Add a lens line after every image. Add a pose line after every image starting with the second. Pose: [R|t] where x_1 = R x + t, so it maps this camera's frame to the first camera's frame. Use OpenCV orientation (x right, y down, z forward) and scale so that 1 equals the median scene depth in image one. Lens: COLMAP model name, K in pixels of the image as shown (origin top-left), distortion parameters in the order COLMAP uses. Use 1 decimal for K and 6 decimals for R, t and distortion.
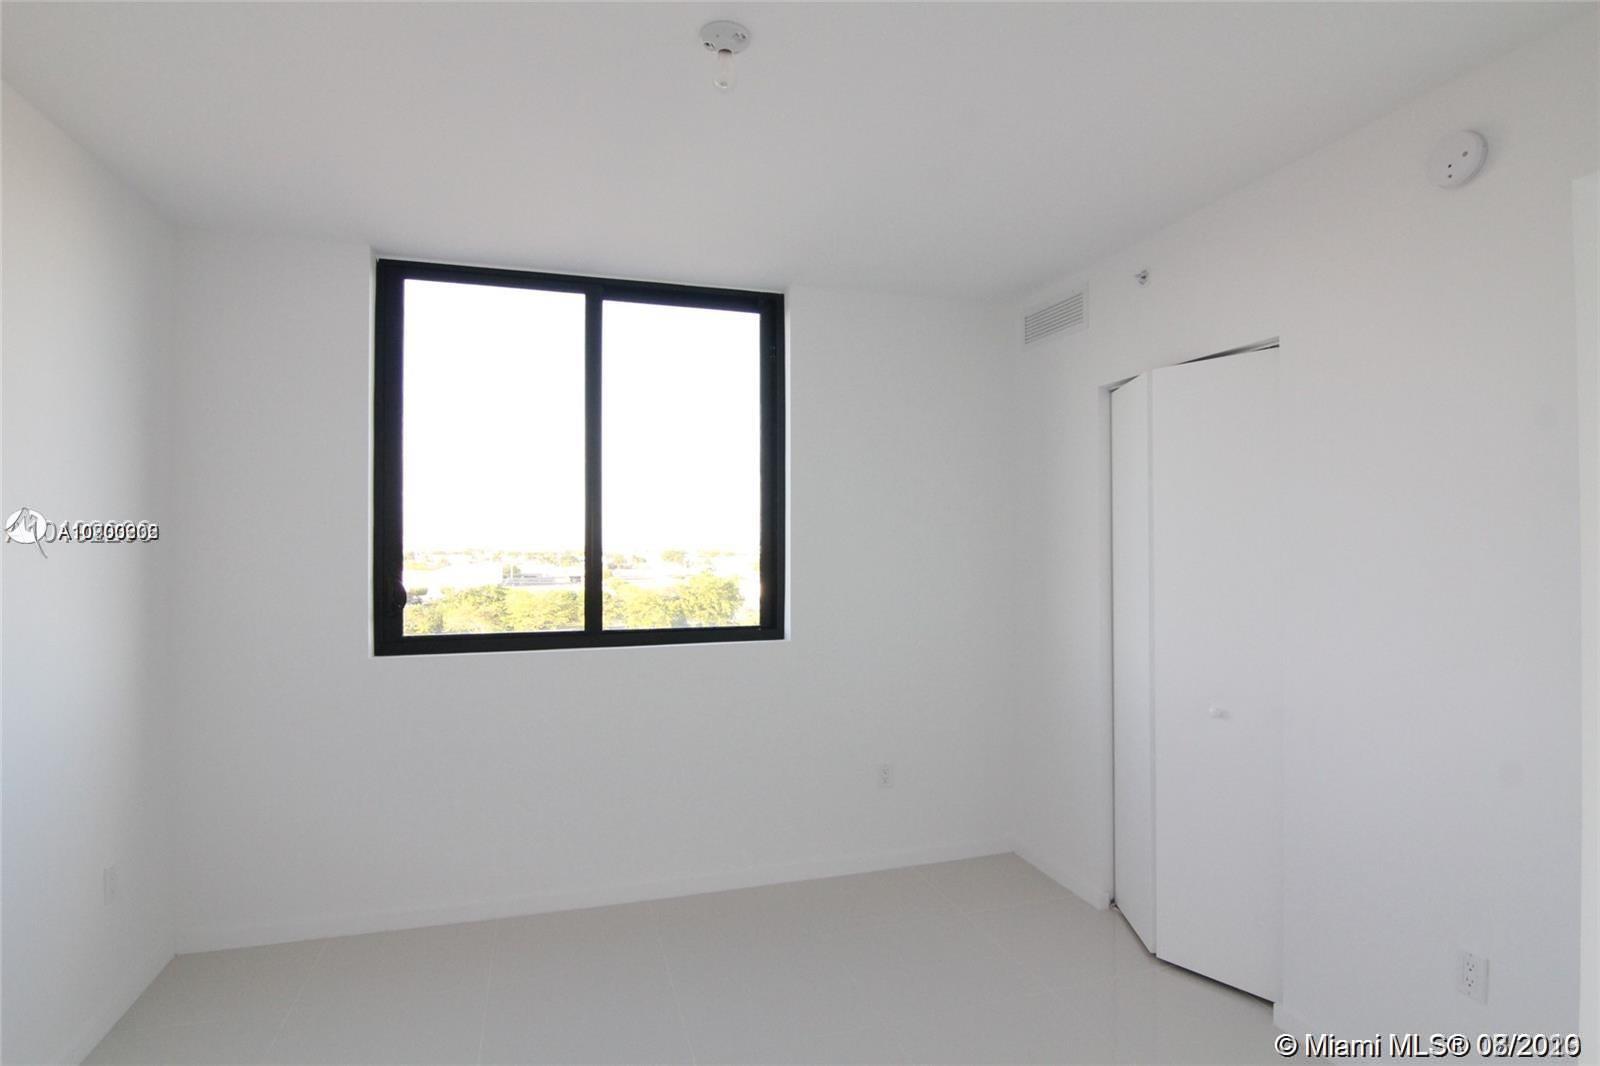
lens RADIAL K [[814.5, 0, 798.9], [0, 814.5, 542.2], [0, 0, 1]] dist [-0.006387, -0.010390]
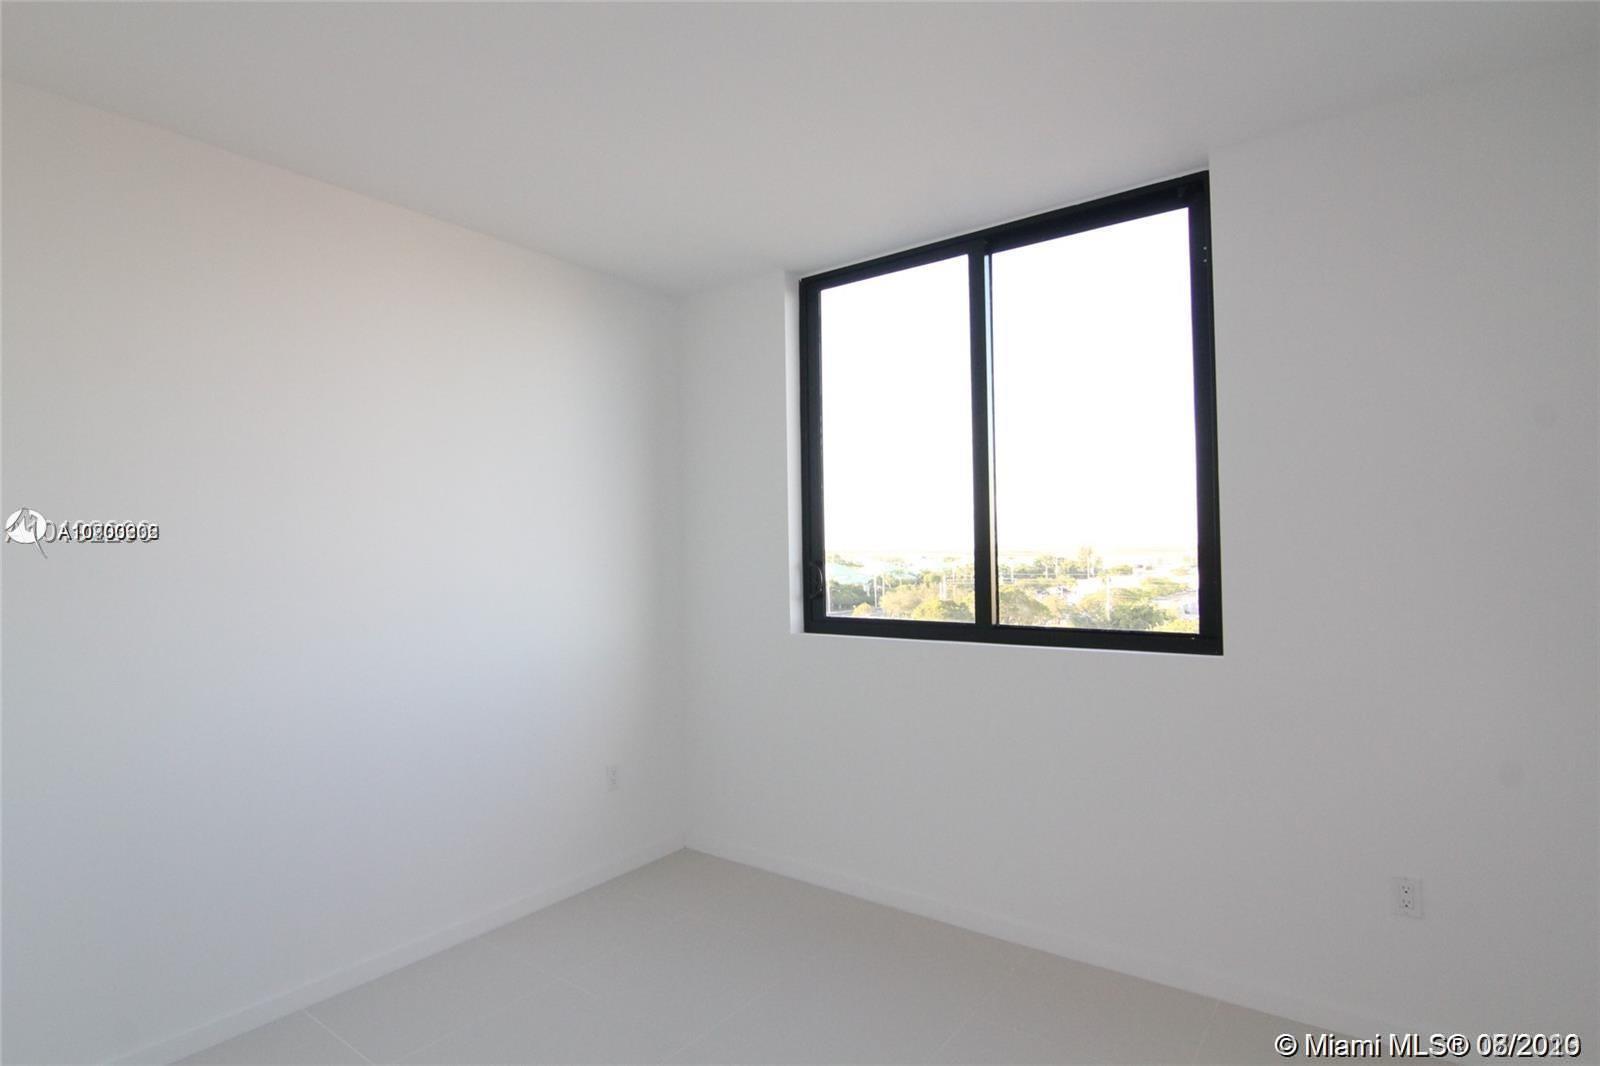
lens RADIAL K [[814.5, 0, 799.6], [0, 814.5, 527.1], [0, 0, 1]] dist [-0.006387, -0.010390]
pose [[0.585156, -0.029445, -0.810386, 0.357708], [0.017465, 0.999566, -0.023707, 0.019779], [0.810733, -0.000281, 0.585416, 0.309808]]
